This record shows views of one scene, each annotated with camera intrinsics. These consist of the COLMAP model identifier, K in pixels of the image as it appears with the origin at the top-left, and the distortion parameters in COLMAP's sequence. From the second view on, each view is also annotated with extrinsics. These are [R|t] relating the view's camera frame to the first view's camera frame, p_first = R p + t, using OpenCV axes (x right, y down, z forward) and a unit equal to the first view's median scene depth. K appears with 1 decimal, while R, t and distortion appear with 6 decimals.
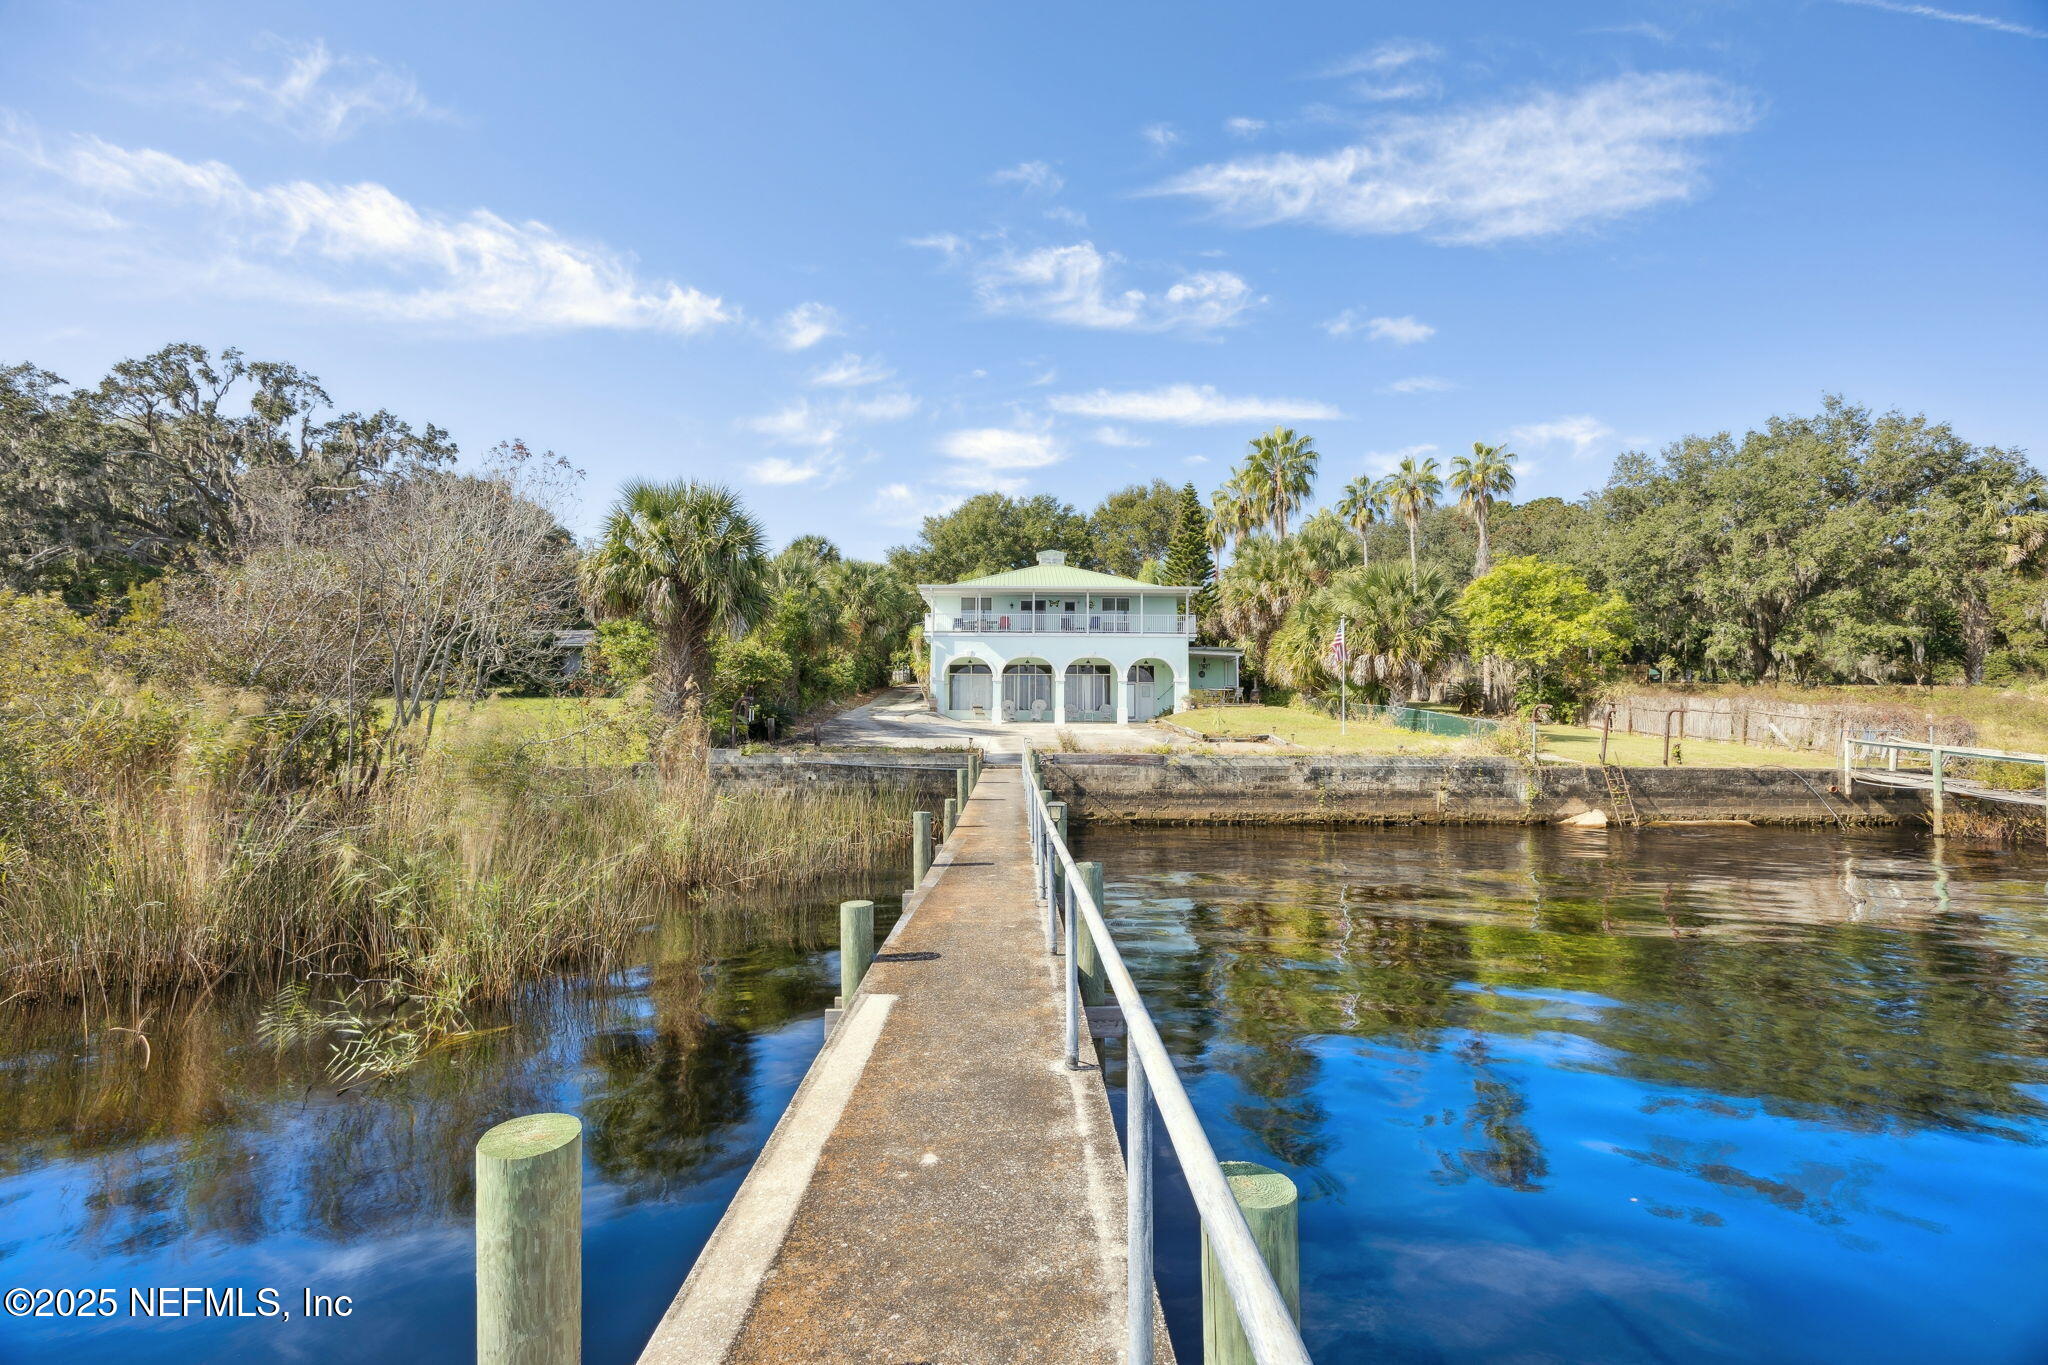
lens RADIAL K [[900.6, 0, 1034.4], [0, 900.6, 693.2], [0, 0, 1]] dist [-0.016055, -0.000329]
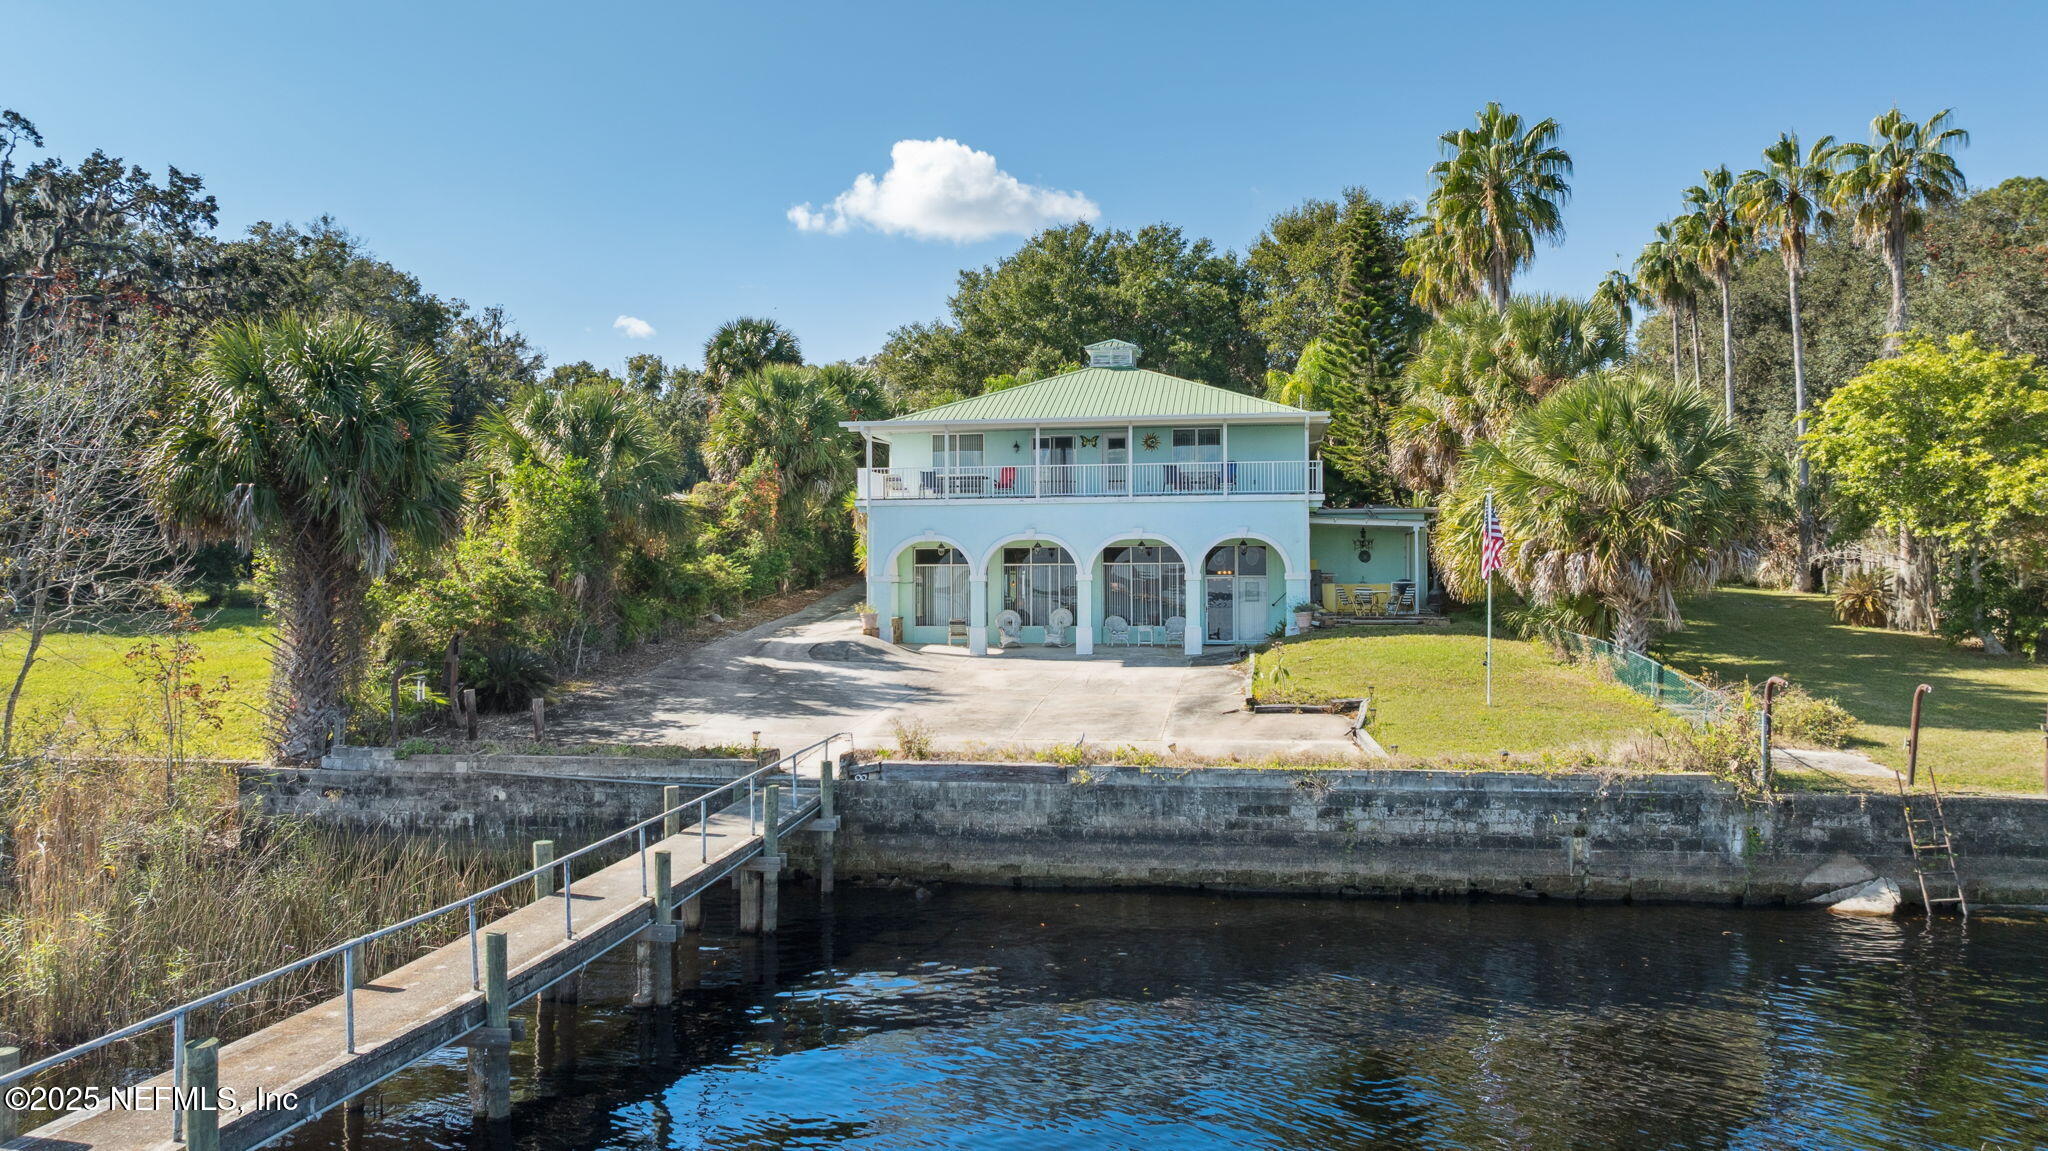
lens RADIAL K [[1520.9, 0, 1068.0], [0, 1520.9, 593.8], [0, 0, 1]] dist [-0.022335, 0.015739]
pose [[0.985469, -0.006566, -0.169729, 0.234198], [0.015312, 0.998618, 0.050275, -0.068042], [0.169164, -0.052143, 0.984208, 0.039338]]
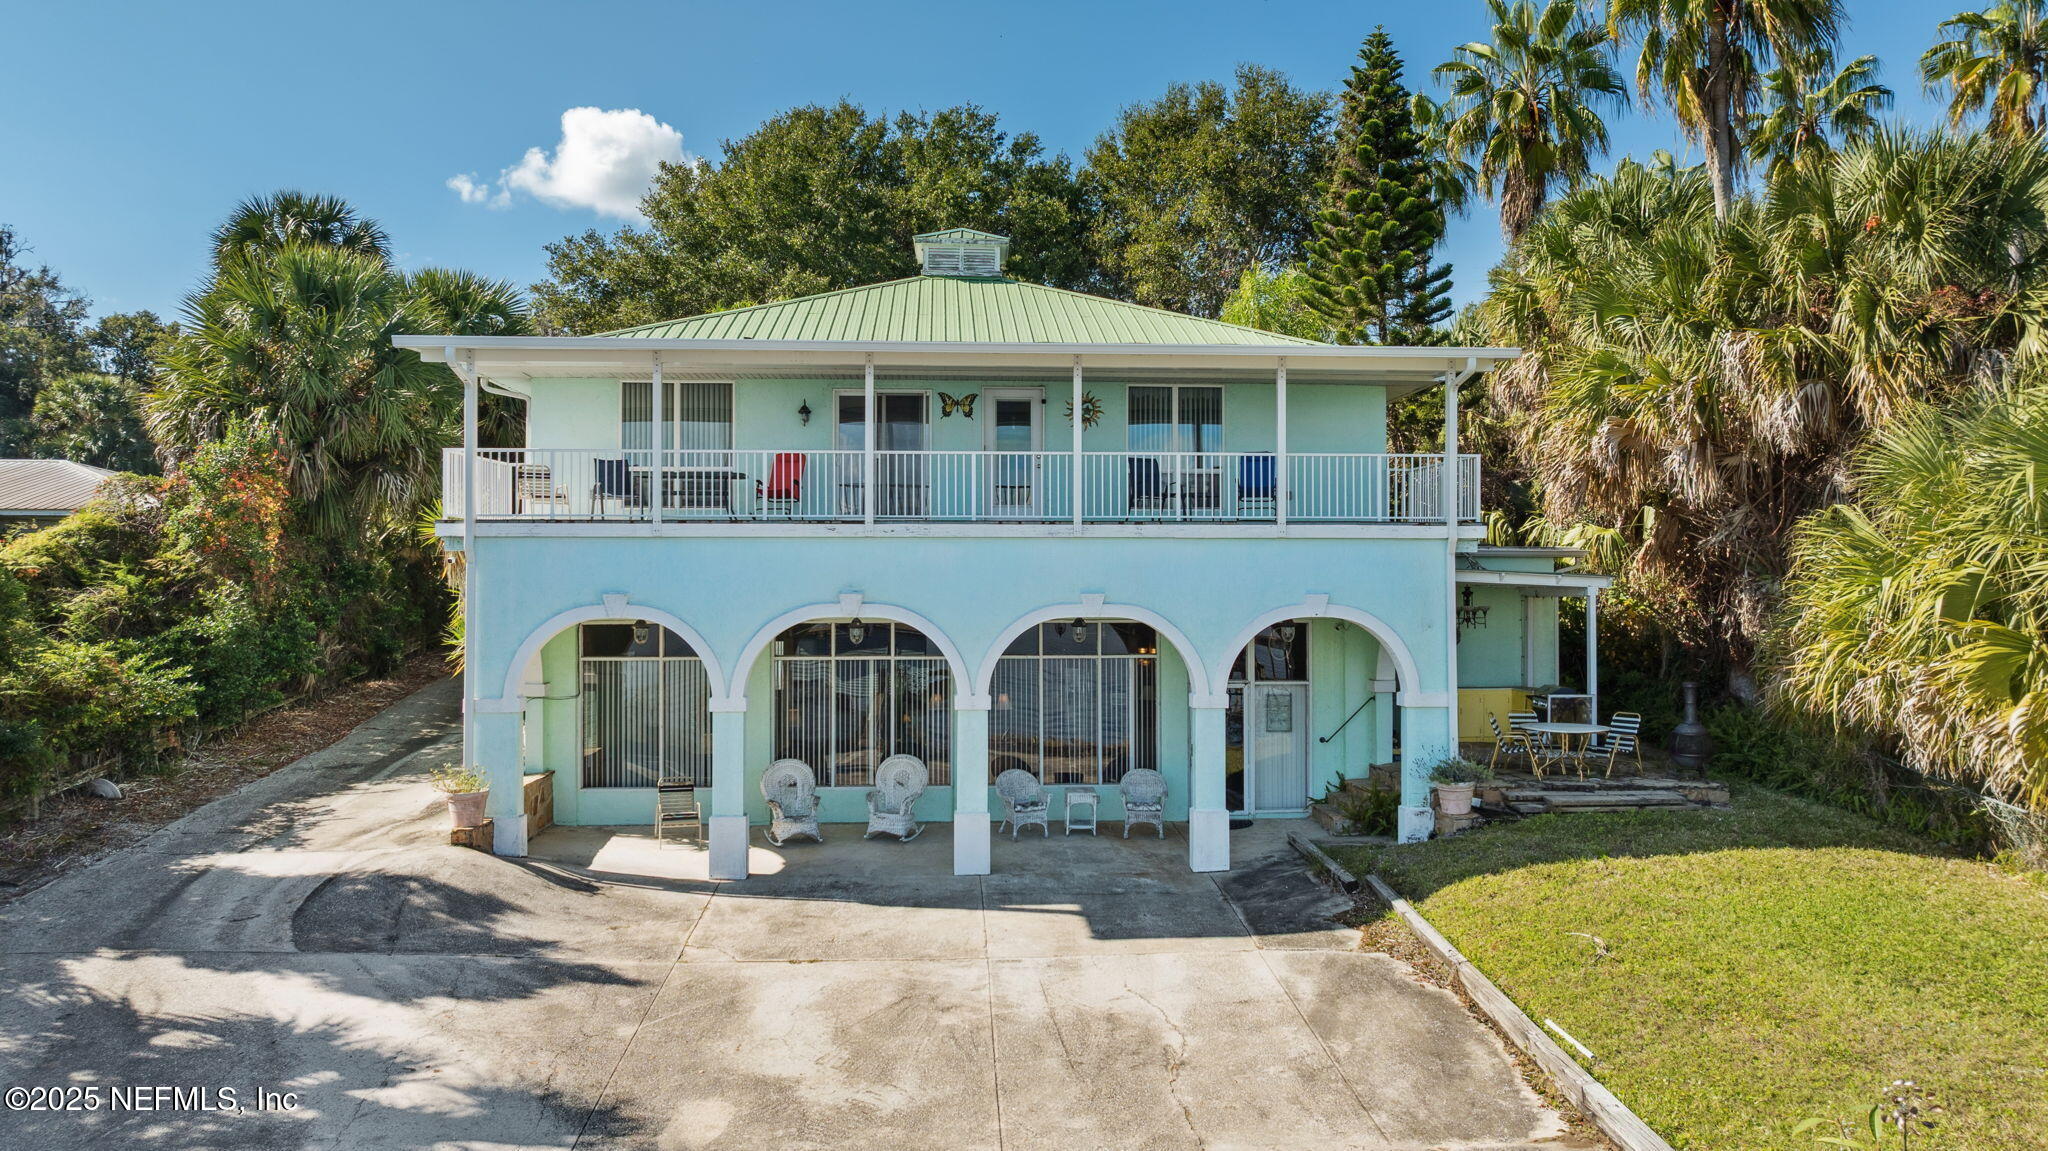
lens RADIAL K [[1417.8, 0, 1033.3], [0, 1417.8, 555.2], [0, 0, 1]] dist [-0.010809, -0.010907]
pose [[0.999441, -0.001579, 0.033409, 0.040631], [0.000520, 0.999499, 0.031662, -0.089364], [-0.033442, -0.031627, 0.998940, 0.747578]]
